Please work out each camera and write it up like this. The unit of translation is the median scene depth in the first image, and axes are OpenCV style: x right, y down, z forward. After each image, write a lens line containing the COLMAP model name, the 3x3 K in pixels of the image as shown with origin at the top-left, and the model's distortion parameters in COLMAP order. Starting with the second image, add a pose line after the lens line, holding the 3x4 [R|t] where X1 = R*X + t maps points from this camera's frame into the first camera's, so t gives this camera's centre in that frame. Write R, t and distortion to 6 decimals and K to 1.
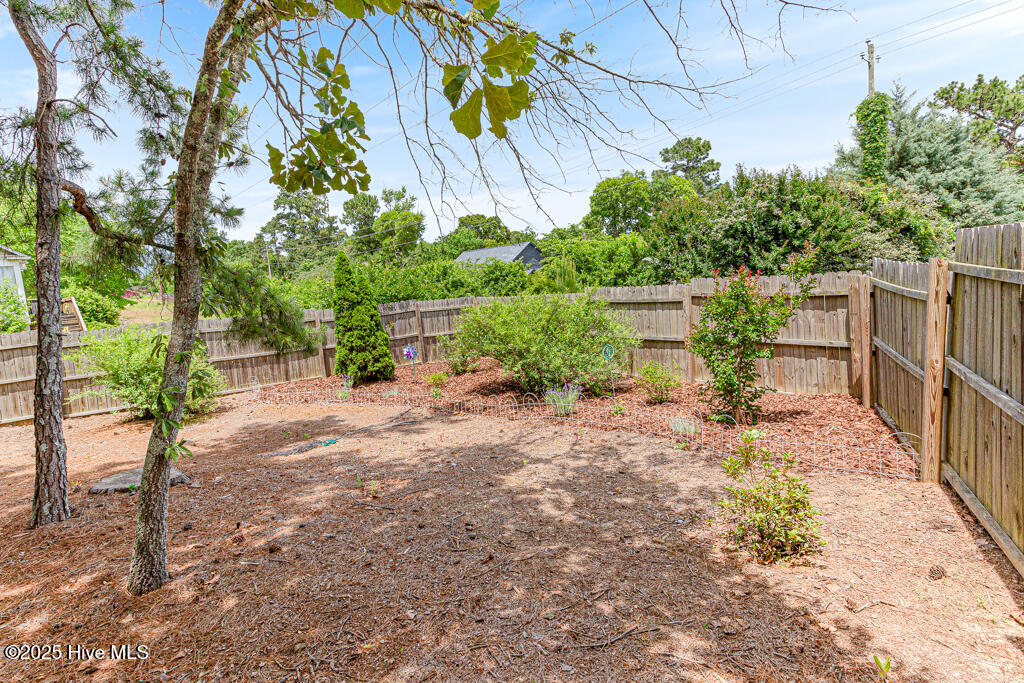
lens RADIAL K [[500.0, 0, 512.0], [0, 500.0, 341.5], [0, 0, 1]] dist [-0.003171, -0.000630]
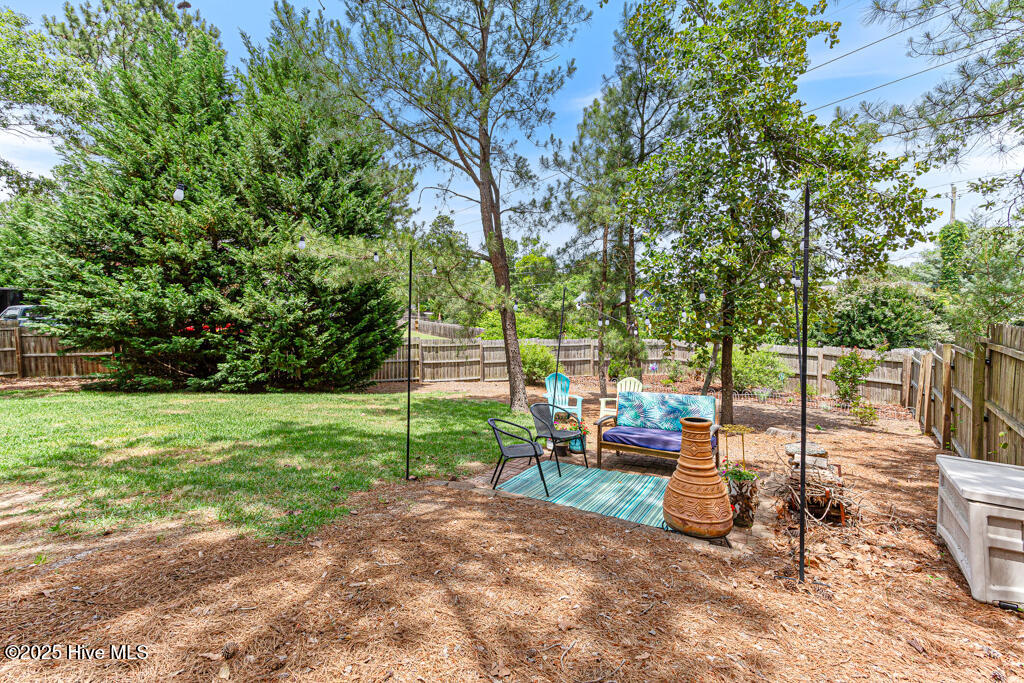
lens RADIAL K [[465.3, 0, 512.0], [0, 465.3, 341.5], [0, 0, 1]] dist [0.001371, 0.000244]
pose [[0.982107, 0.097408, -0.161174, -0.373717], [-0.105534, 0.993501, -0.042631, 0.045758], [0.155974, 0.058877, 0.986005, -0.688662]]
